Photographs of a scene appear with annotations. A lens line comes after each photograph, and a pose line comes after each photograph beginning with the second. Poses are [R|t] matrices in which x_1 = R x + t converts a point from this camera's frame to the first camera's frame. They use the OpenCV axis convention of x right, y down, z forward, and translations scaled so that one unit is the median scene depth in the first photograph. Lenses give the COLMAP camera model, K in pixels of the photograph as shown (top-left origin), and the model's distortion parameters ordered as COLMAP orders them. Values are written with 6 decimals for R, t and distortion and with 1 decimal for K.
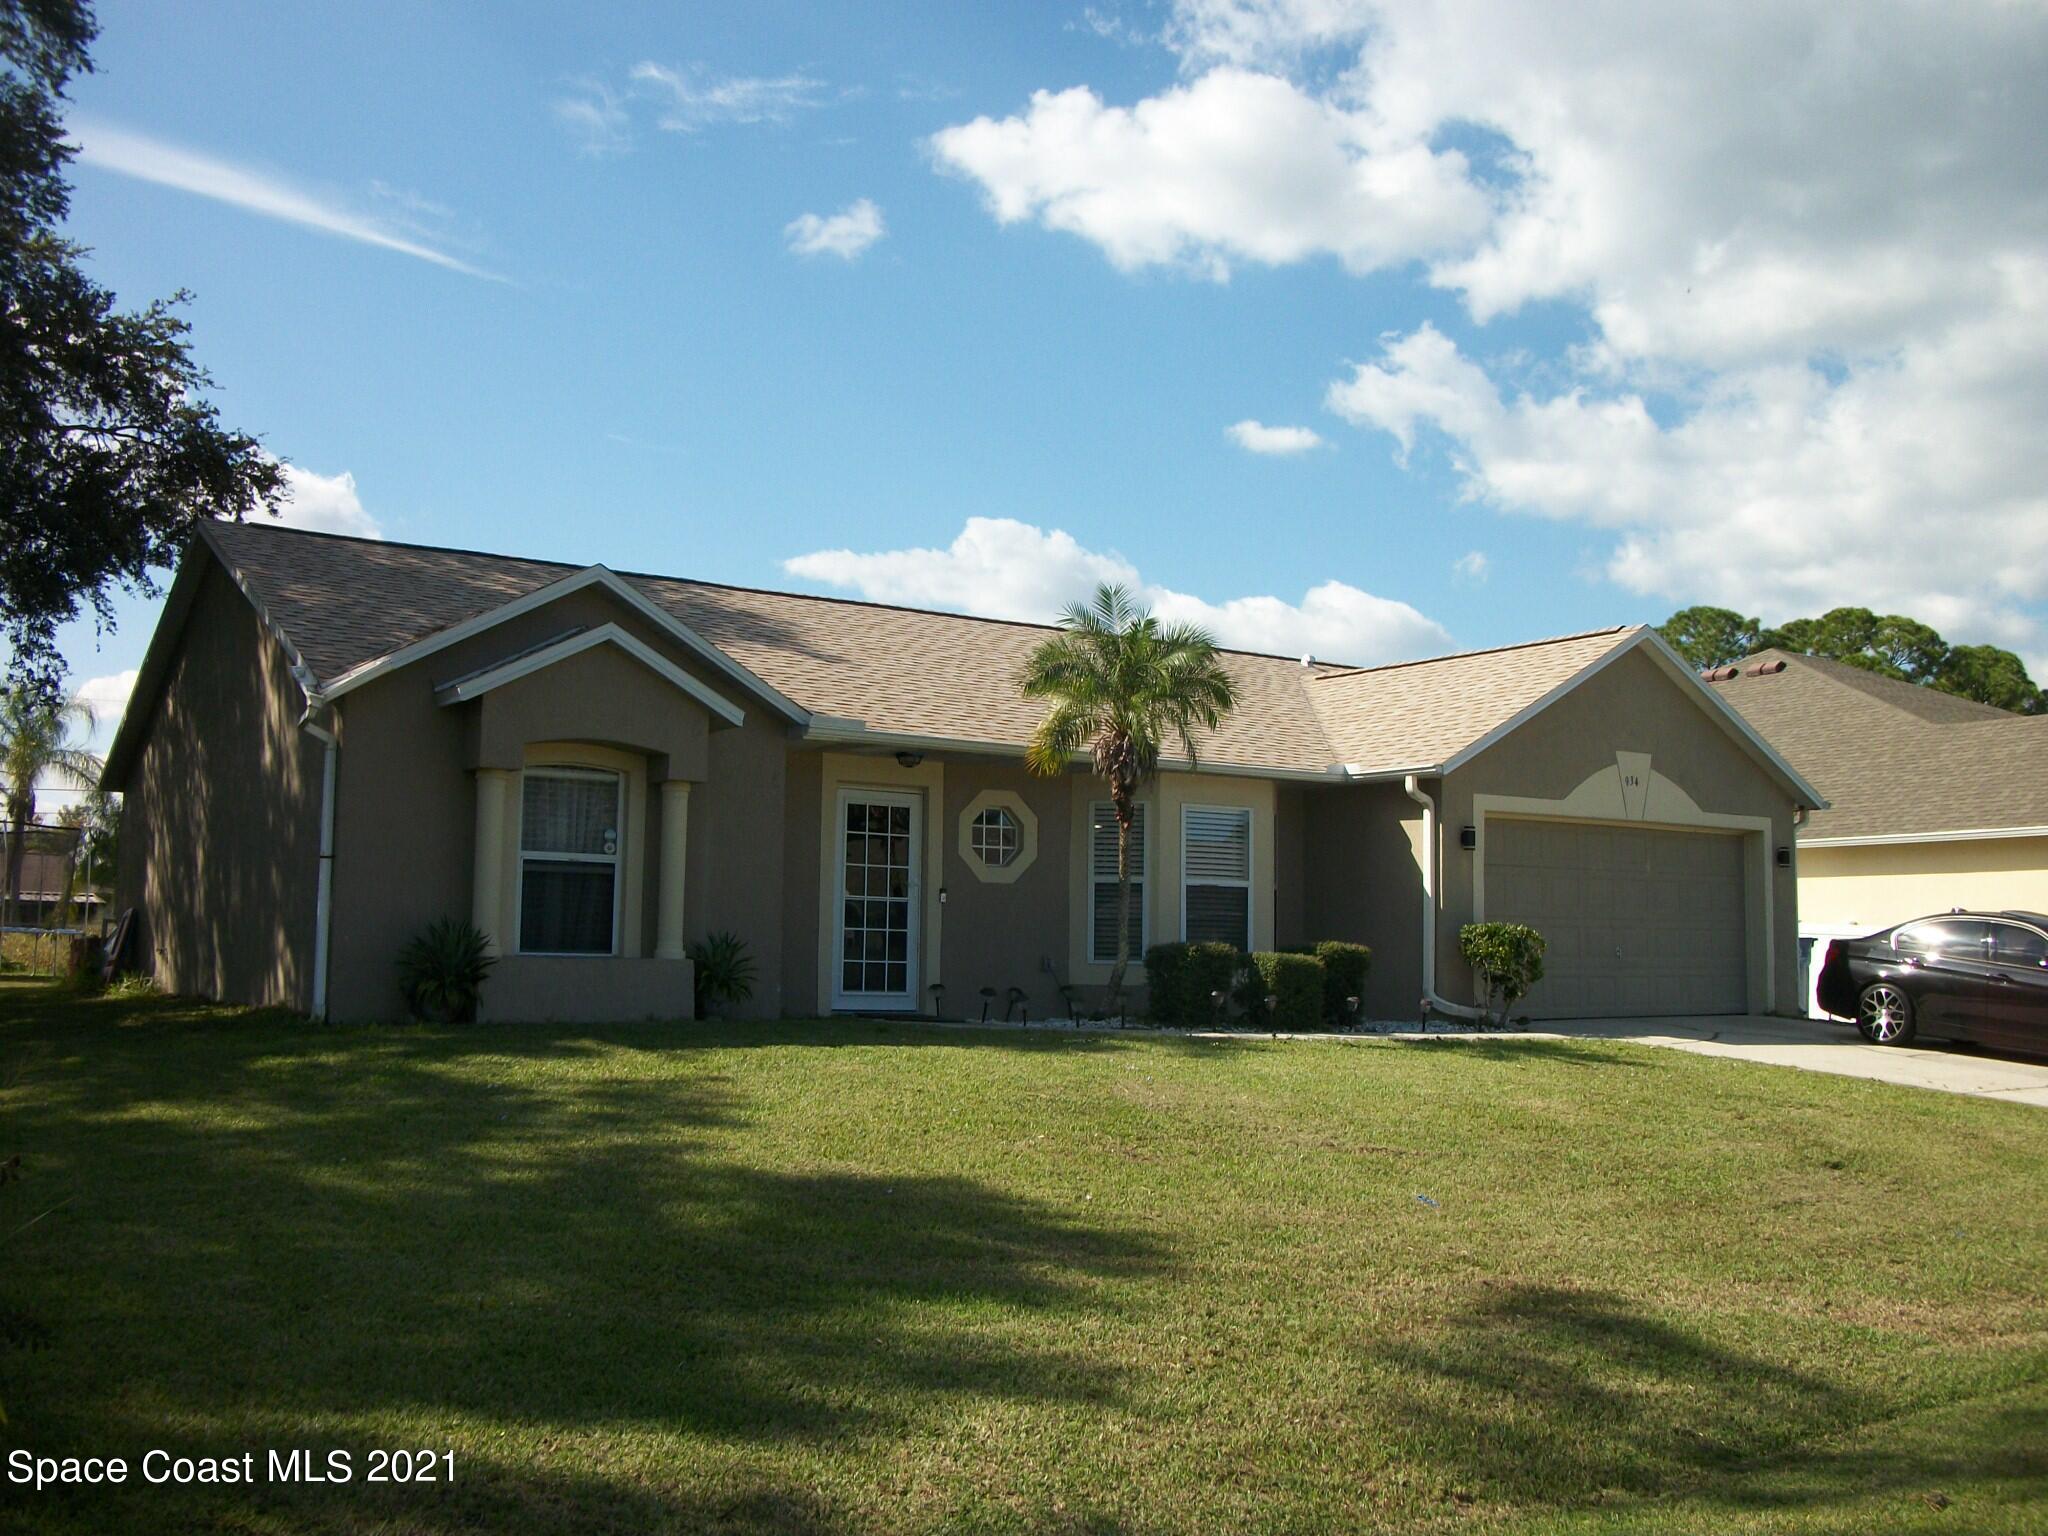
lens RADIAL K [[1928.9, 0, 1024.9], [0, 1928.9, 725.4], [0, 0, 1]] dist [-0.171566, 0.137855]
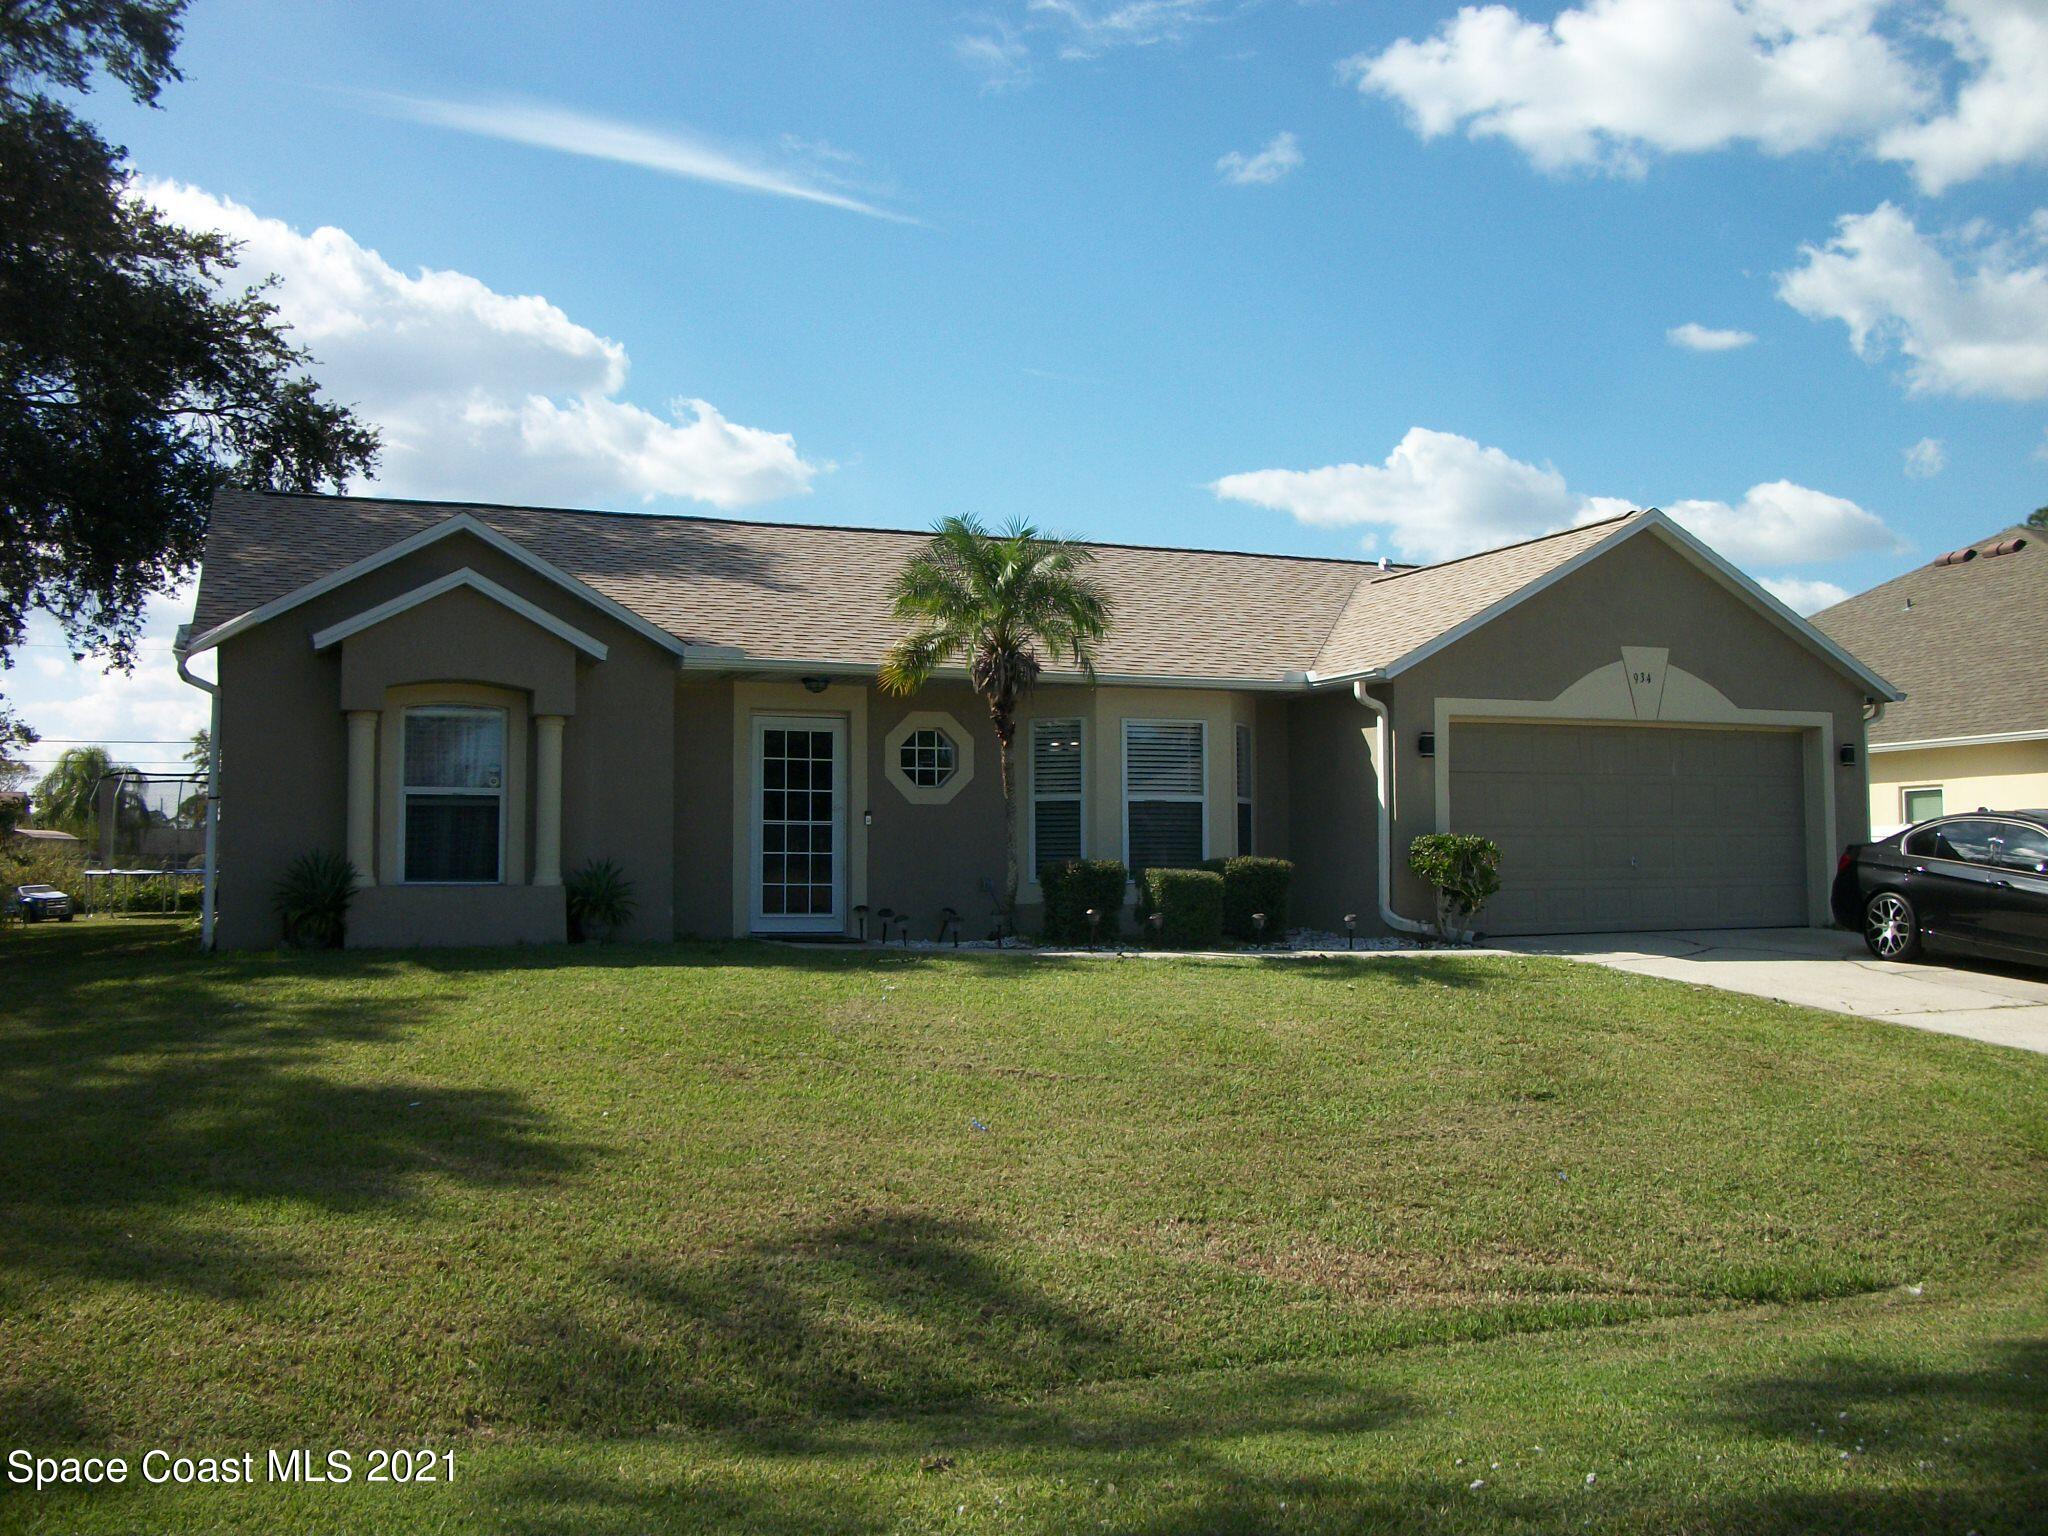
lens RADIAL K [[1942.6, 0, 1060.9], [0, 1942.6, 727.6], [0, 0, 1]] dist [-0.155011, 0.085229]
pose [[0.978261, -0.034693, -0.204454, 0.258084], [0.042948, 0.998426, 0.036074, 0.008447], [0.202881, -0.044071, 0.978211, 0.027774]]
